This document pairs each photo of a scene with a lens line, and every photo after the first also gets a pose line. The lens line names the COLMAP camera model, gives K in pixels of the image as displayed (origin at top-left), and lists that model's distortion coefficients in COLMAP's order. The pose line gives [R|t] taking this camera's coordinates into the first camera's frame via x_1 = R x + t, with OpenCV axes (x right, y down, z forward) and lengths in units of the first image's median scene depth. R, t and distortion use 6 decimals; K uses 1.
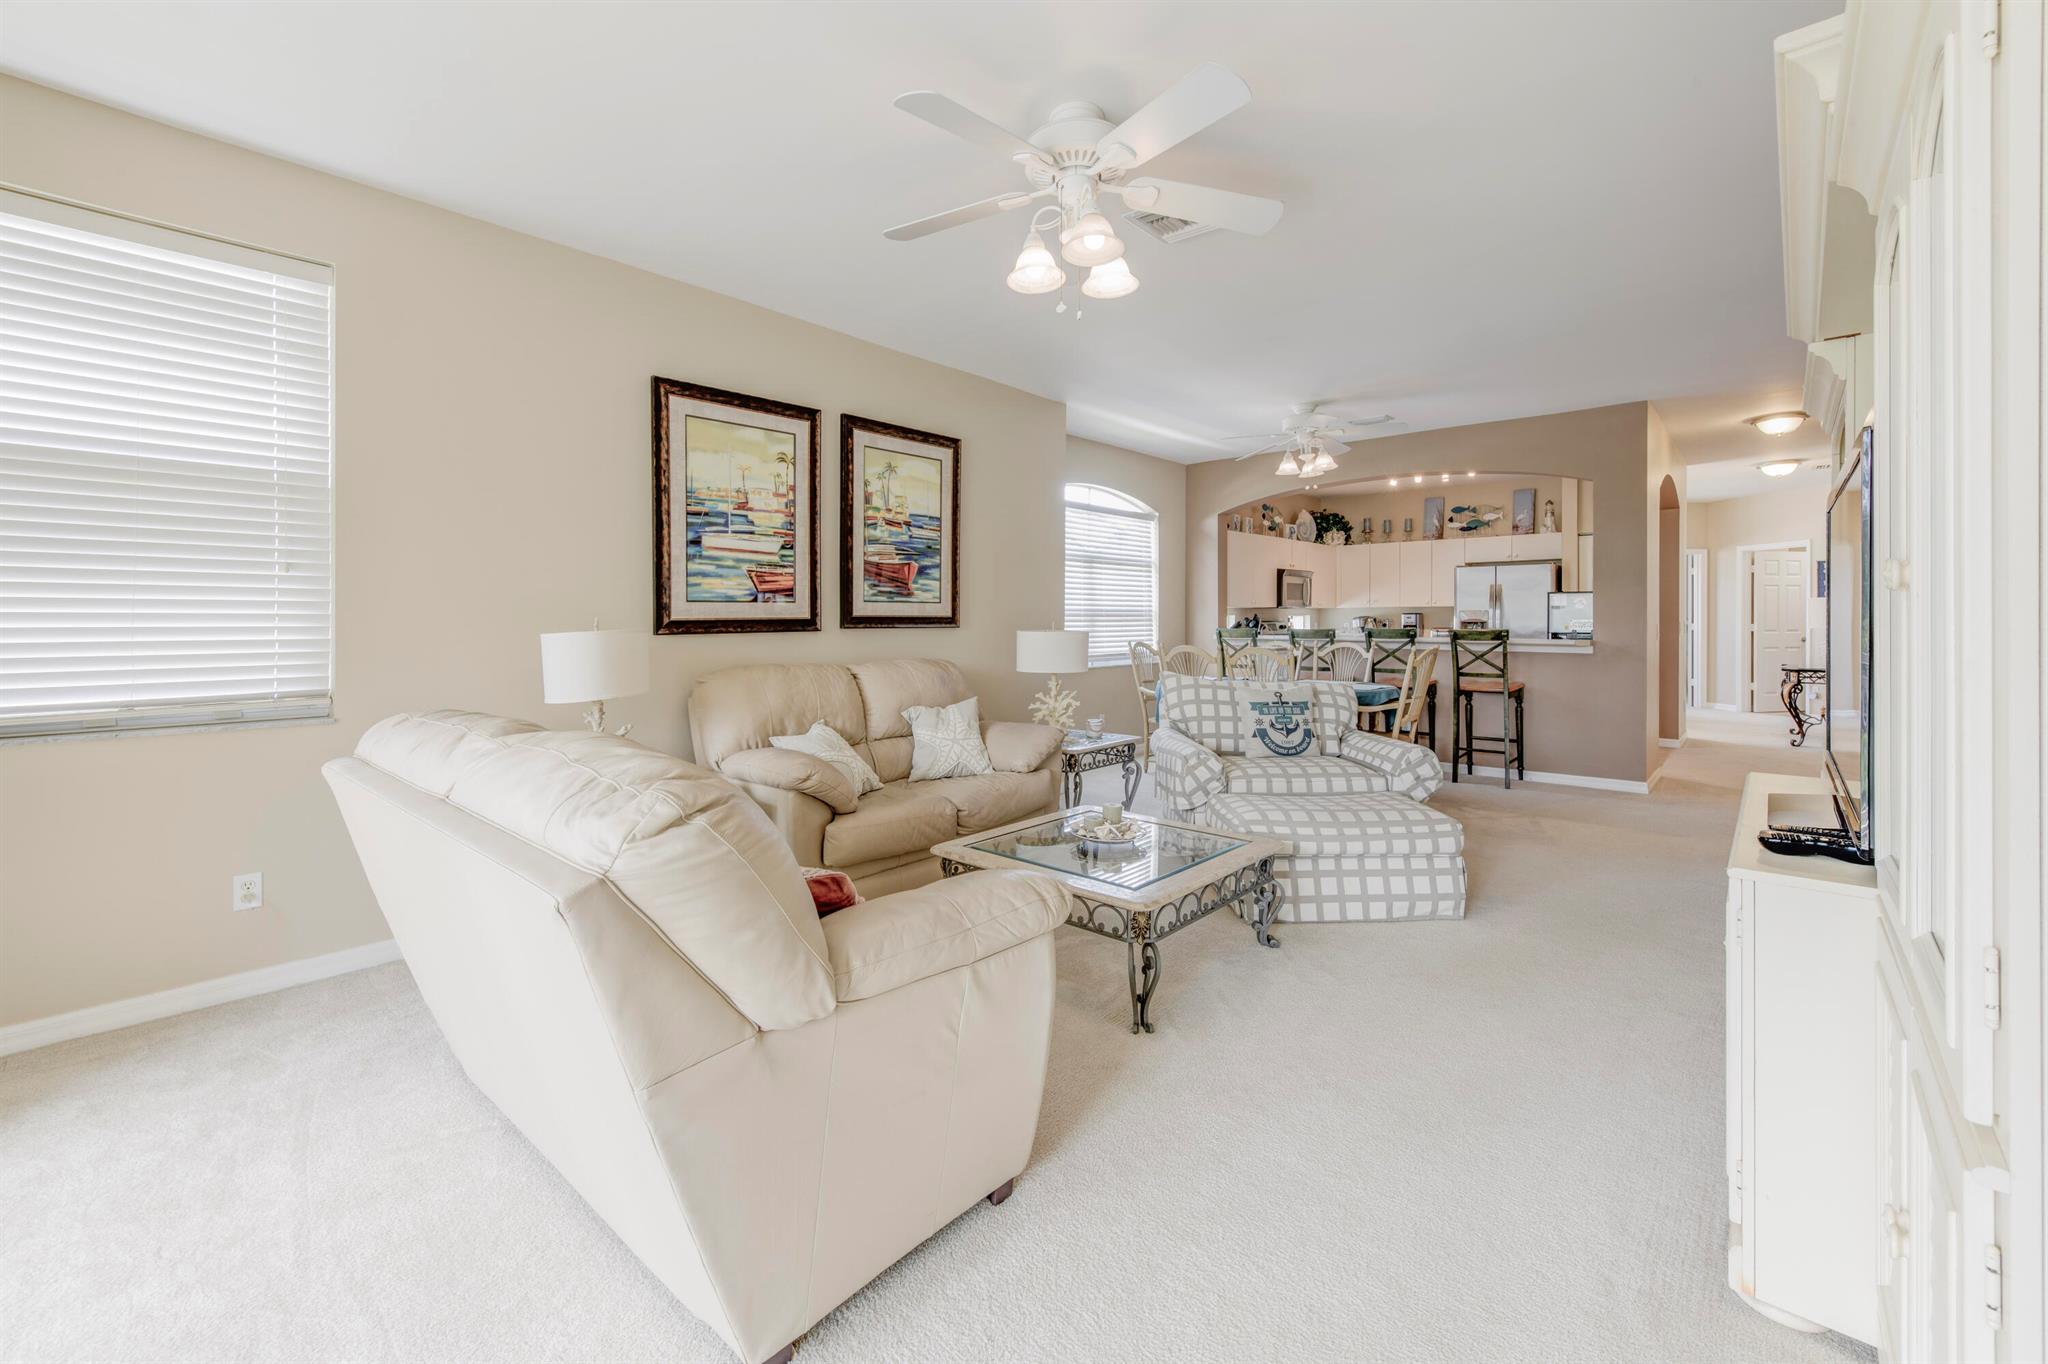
lens RADIAL K [[857.6, 0, 1048.2], [0, 857.6, 621.2], [0, 0, 1]] dist [-0.001267, -0.000130]
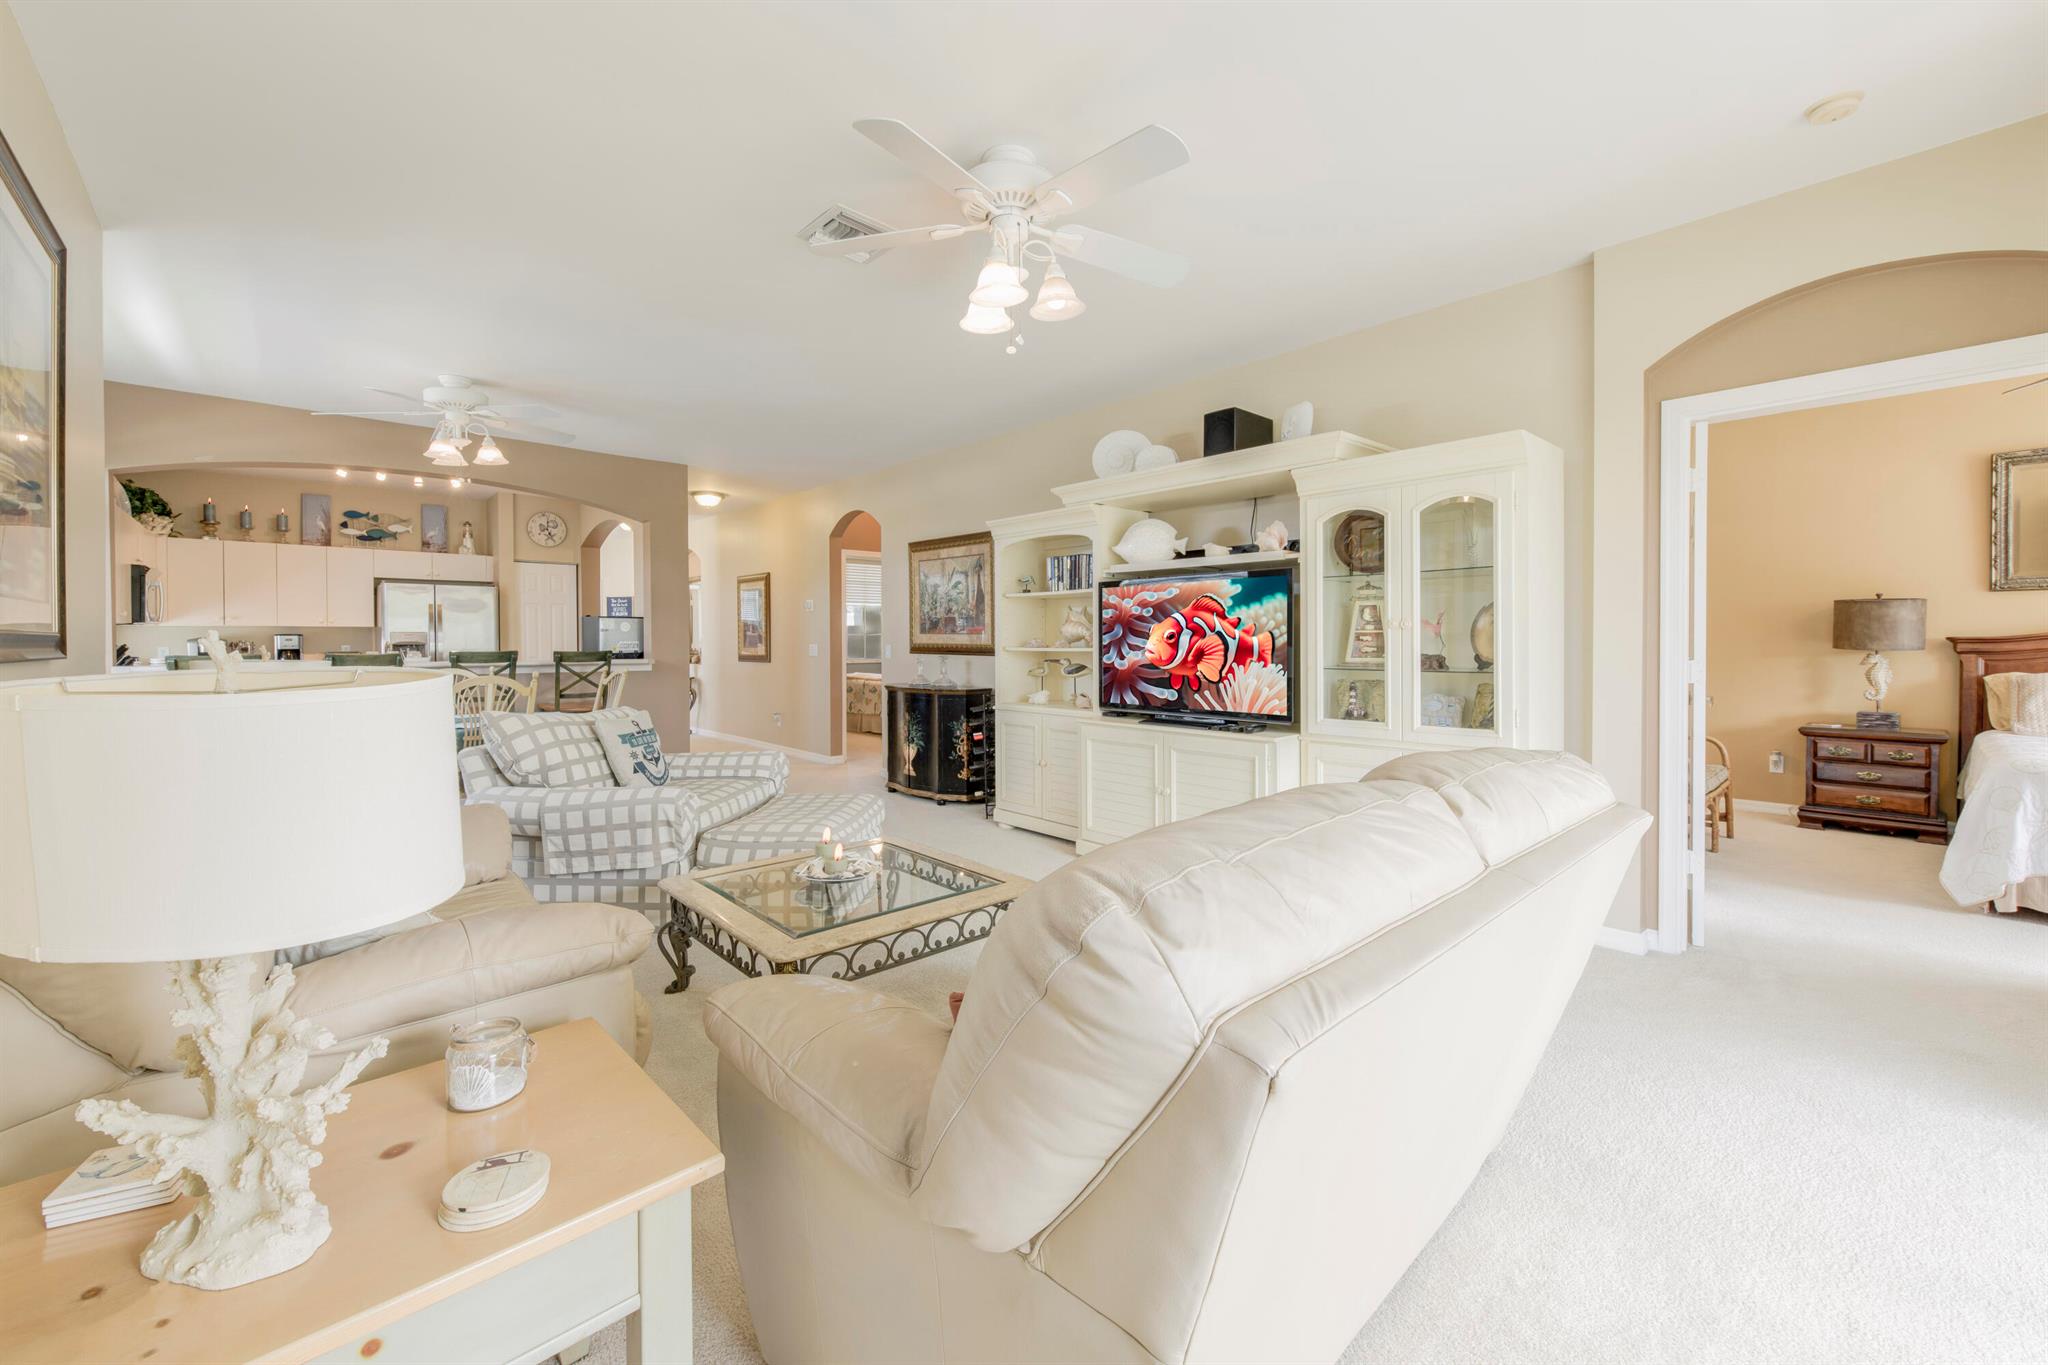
lens RADIAL K [[818.1, 0, 1023.5], [0, 818.1, 648.9], [0, 0, 1]] dist [-0.000631, -0.000059]
pose [[0.114376, -0.008620, 0.993400, -0.396195], [0.002914, 0.999961, 0.008341, 0.000319], [-0.993433, 0.001940, 0.114397, 0.357385]]
